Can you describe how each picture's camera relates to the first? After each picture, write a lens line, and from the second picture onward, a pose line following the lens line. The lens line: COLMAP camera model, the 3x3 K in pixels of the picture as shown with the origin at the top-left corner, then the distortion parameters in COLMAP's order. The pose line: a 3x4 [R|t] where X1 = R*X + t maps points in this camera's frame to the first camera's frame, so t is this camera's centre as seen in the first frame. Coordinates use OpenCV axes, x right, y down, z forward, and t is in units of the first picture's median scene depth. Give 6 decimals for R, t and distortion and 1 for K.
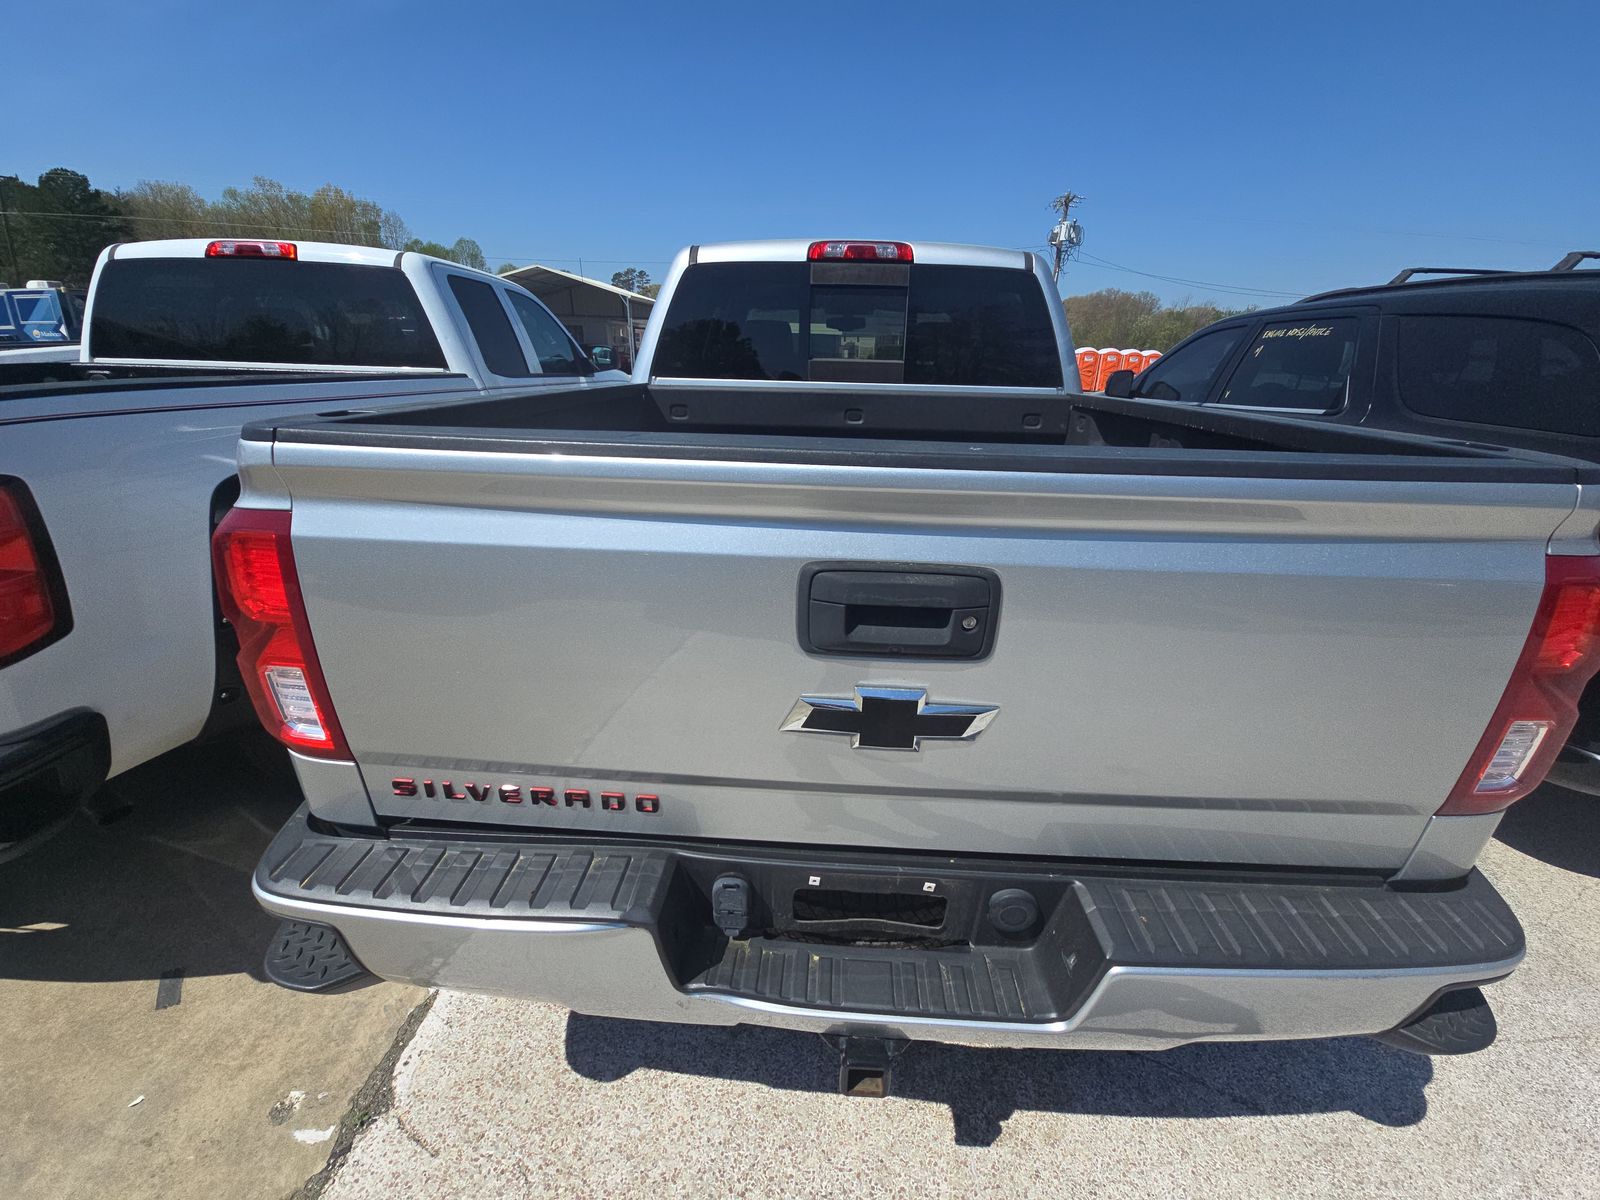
lens RADIAL K [[641.7, 0, 804.6], [0, 641.7, 596.8], [0, 0, 1]] dist [0.021863, -0.011097]
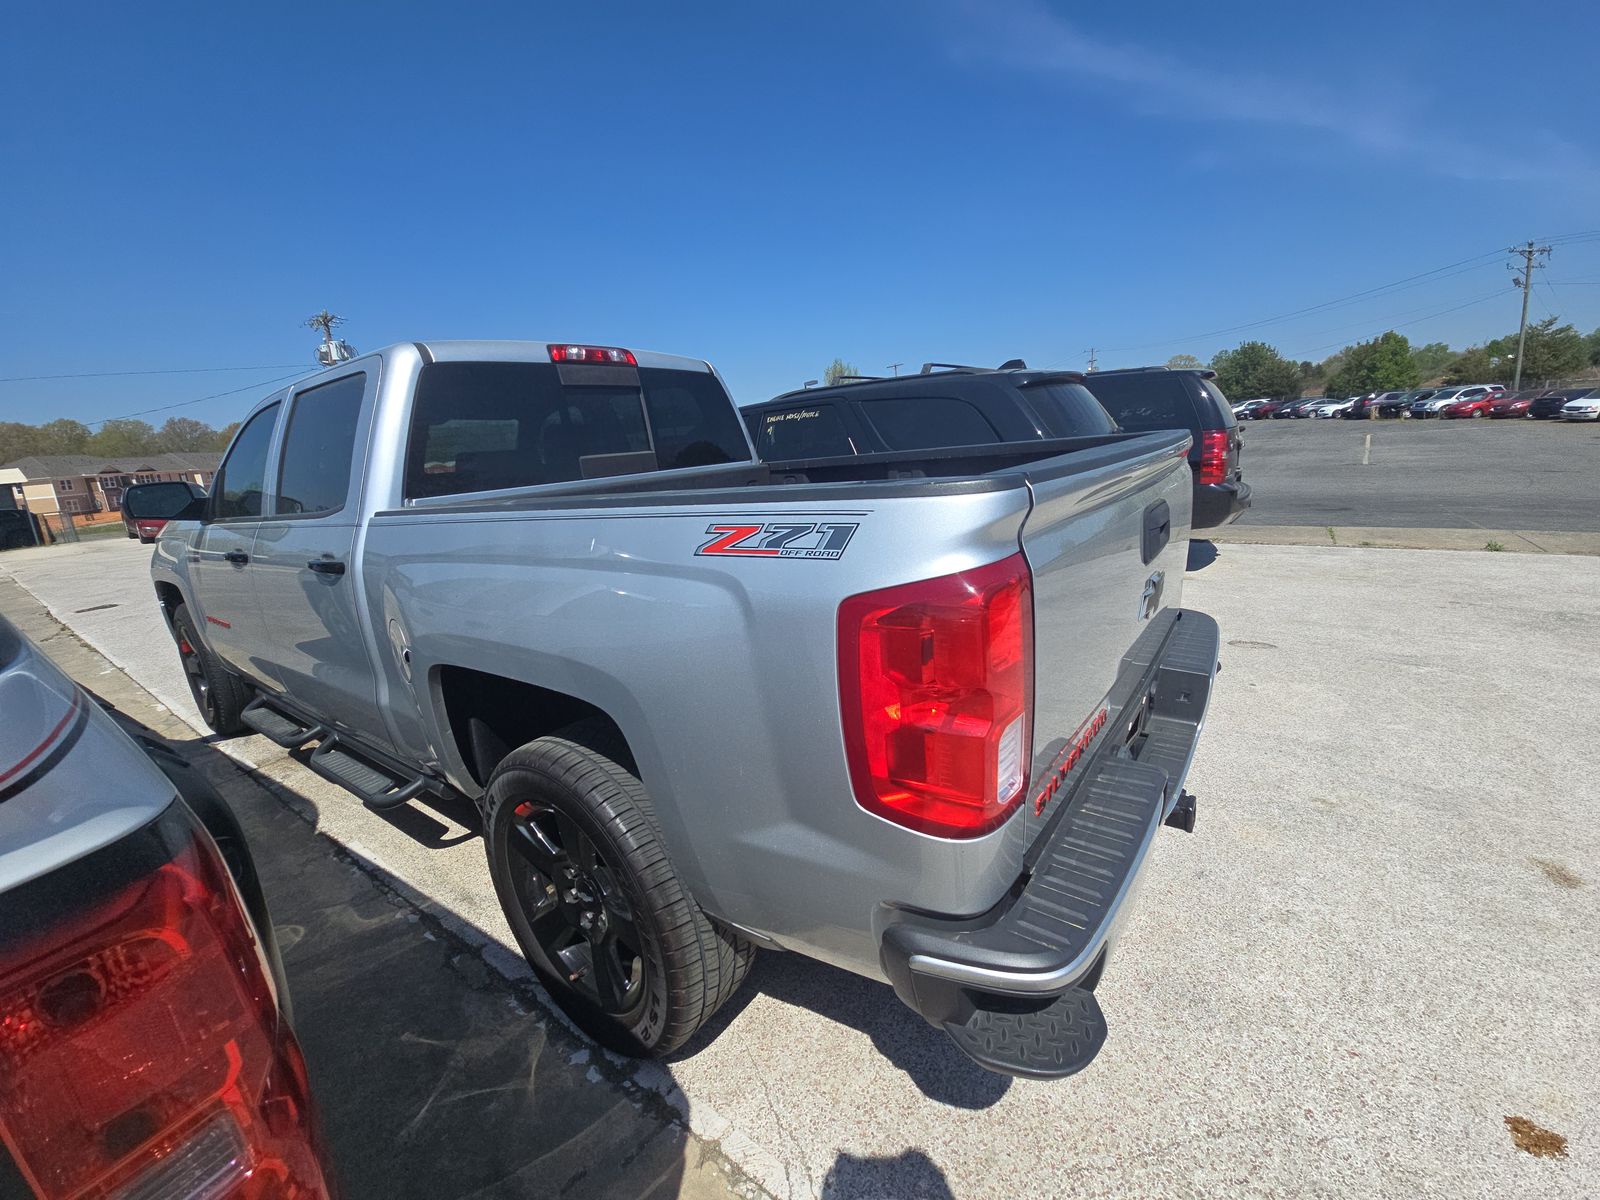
lens RADIAL K [[641.7, 0, 804.6], [0, 641.7, 596.8], [0, 0, 1]] dist [0.021863, -0.011097]
pose [[0.561892, -0.266374, 0.783149, -0.644438], [0.385788, 0.921855, 0.036758, -0.083533], [-0.731741, 0.281476, 0.620746, 0.217076]]
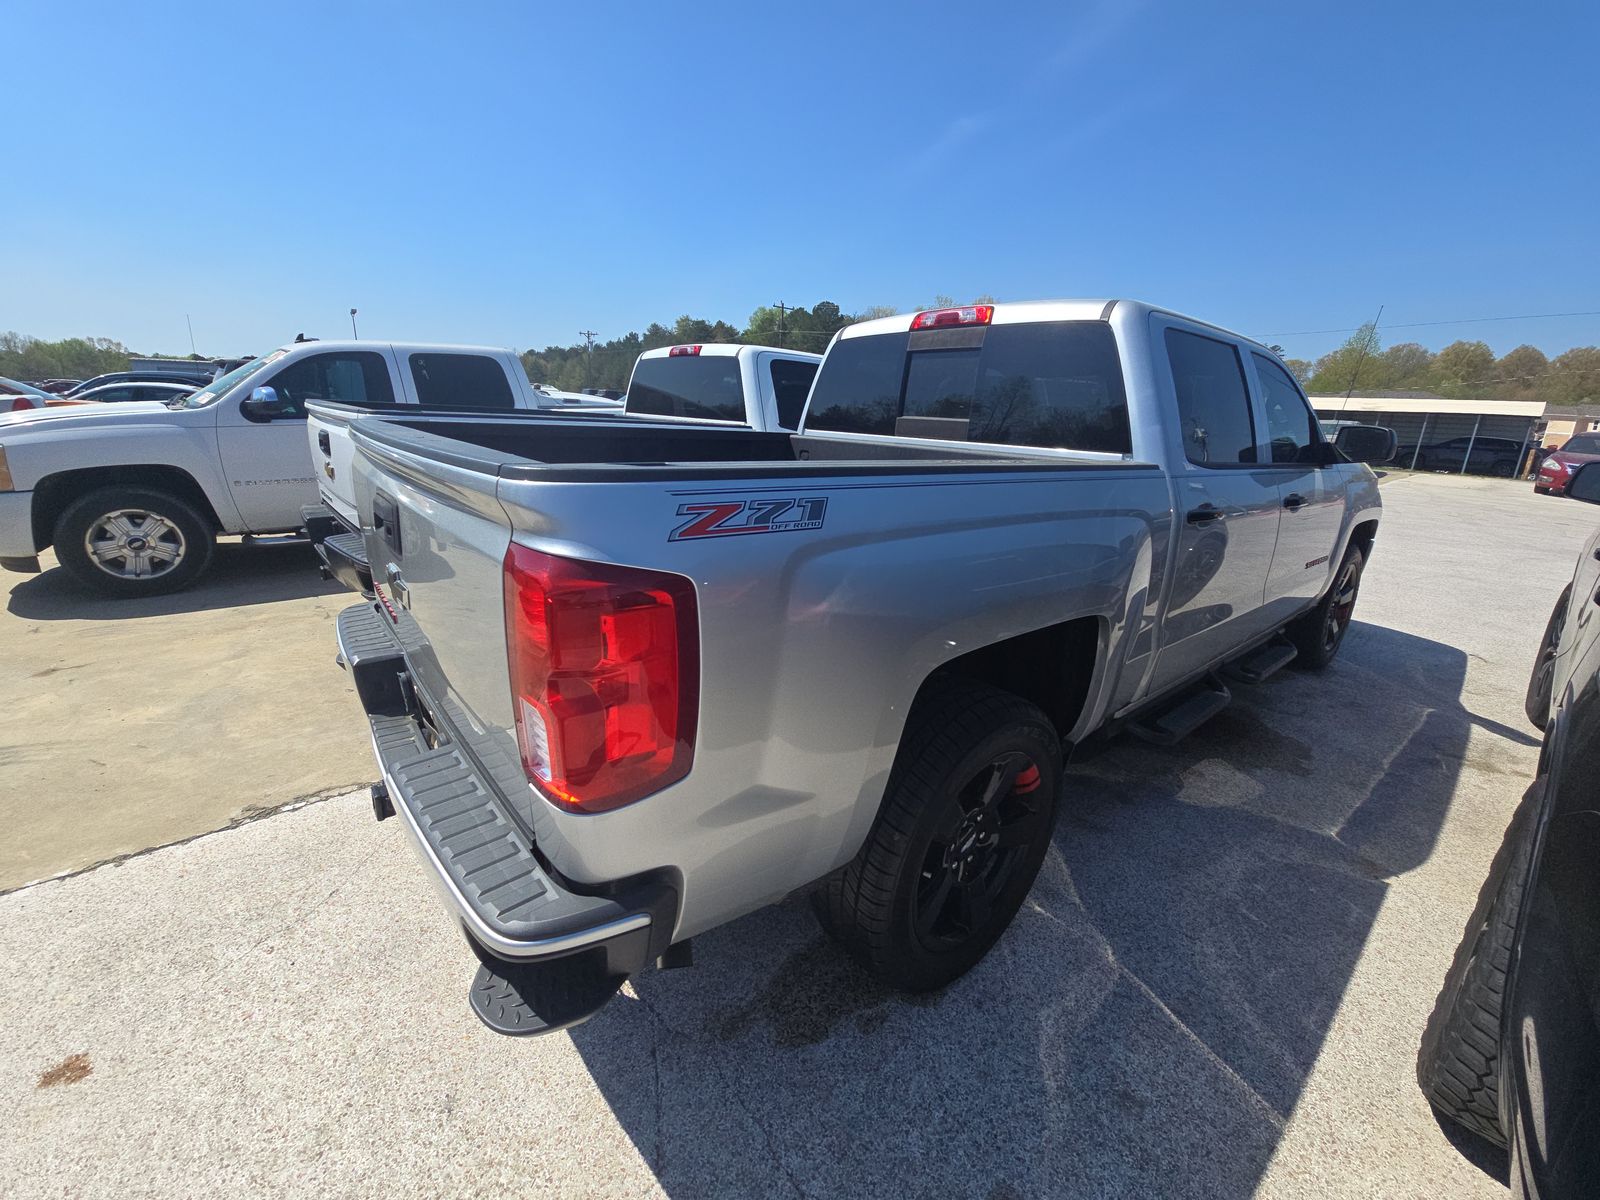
lens RADIAL K [[641.7, 0, 804.6], [0, 641.7, 596.8], [0, 0, 1]] dist [0.021863, -0.011097]
pose [[0.677308, 0.211888, -0.704526, 0.769837], [-0.288419, 0.957445, 0.010678, -0.042303], [0.676808, 0.195967, 0.709597, 0.182739]]
